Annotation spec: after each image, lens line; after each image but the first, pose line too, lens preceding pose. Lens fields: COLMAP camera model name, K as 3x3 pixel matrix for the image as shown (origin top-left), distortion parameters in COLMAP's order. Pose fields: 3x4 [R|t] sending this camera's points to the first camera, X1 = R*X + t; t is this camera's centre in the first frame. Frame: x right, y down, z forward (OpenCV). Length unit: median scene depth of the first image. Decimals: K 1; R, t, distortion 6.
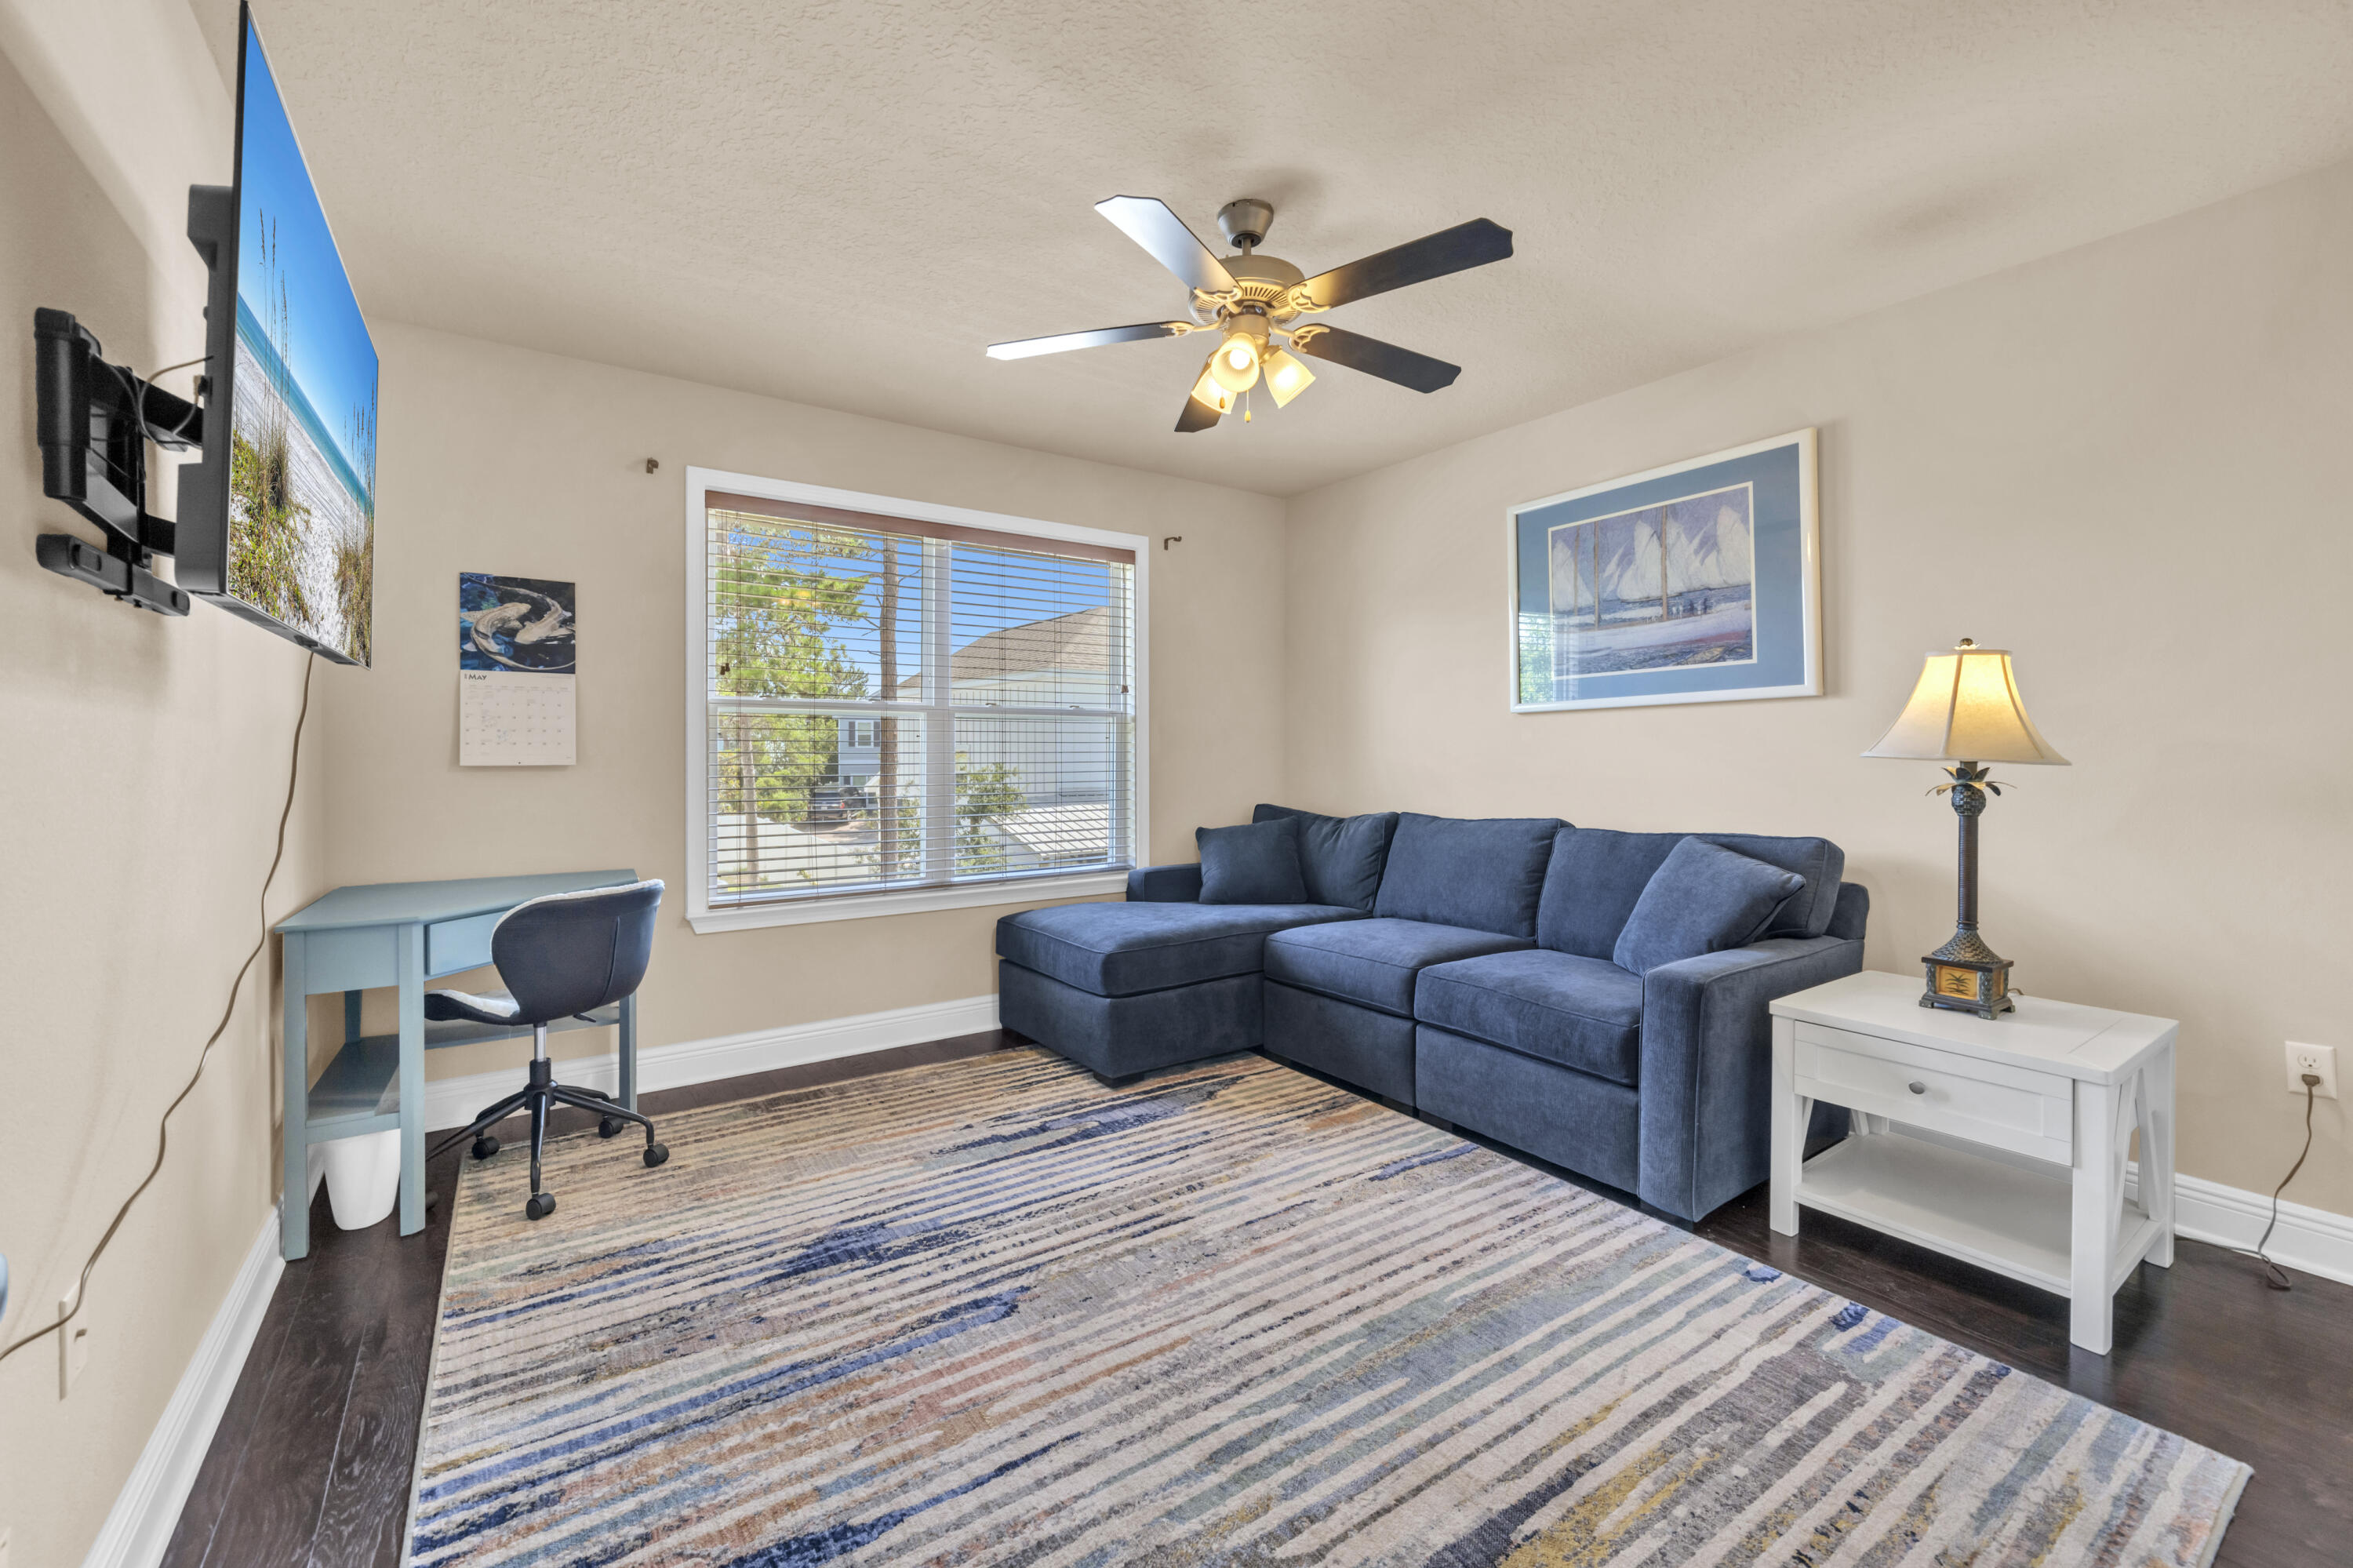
lens RADIAL K [[940.6, 0, 1161.9], [0, 940.6, 744.4], [0, 0, 1]] dist [-0.002450, -0.000803]
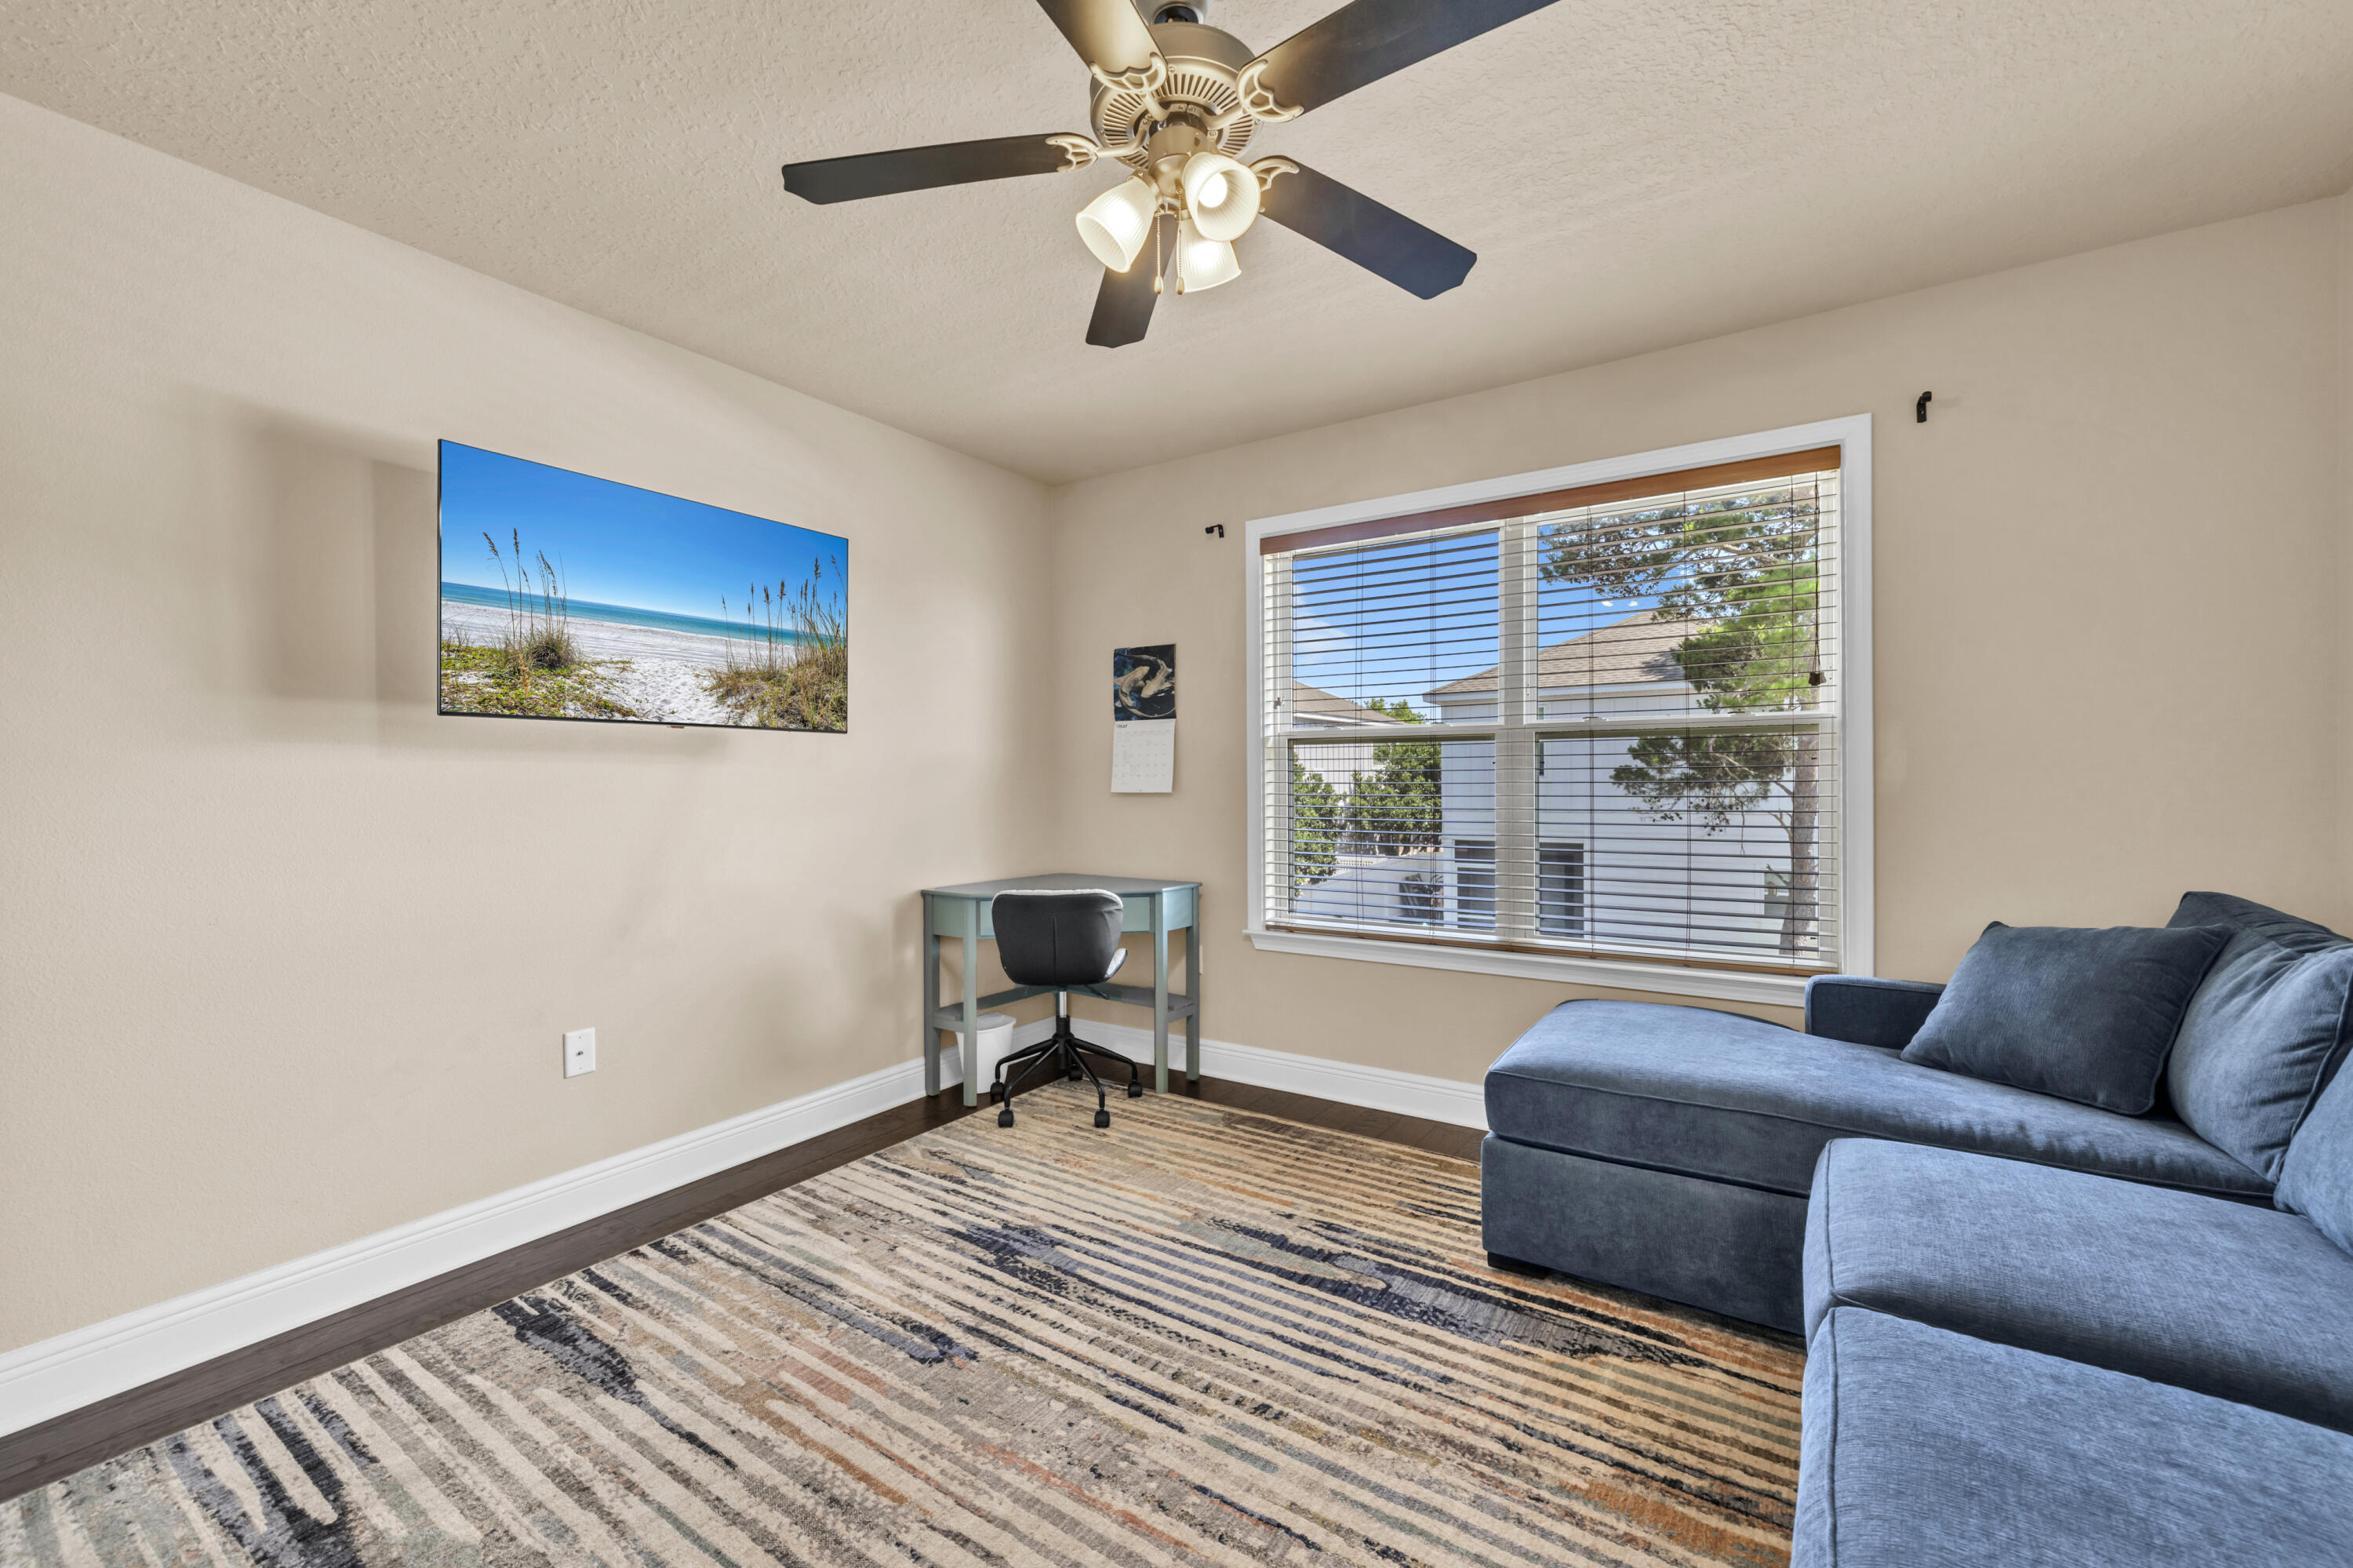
lens RADIAL K [[940.6, 0, 1174.0], [0, 940.6, 782.5], [0, 0, 1]] dist [-0.002450, -0.000803]
pose [[0.382289, 0.002510, -0.924039, 0.563134], [0.011779, 0.999902, 0.007589, -0.000765], [0.923968, -0.013786, 0.382222, 0.586372]]
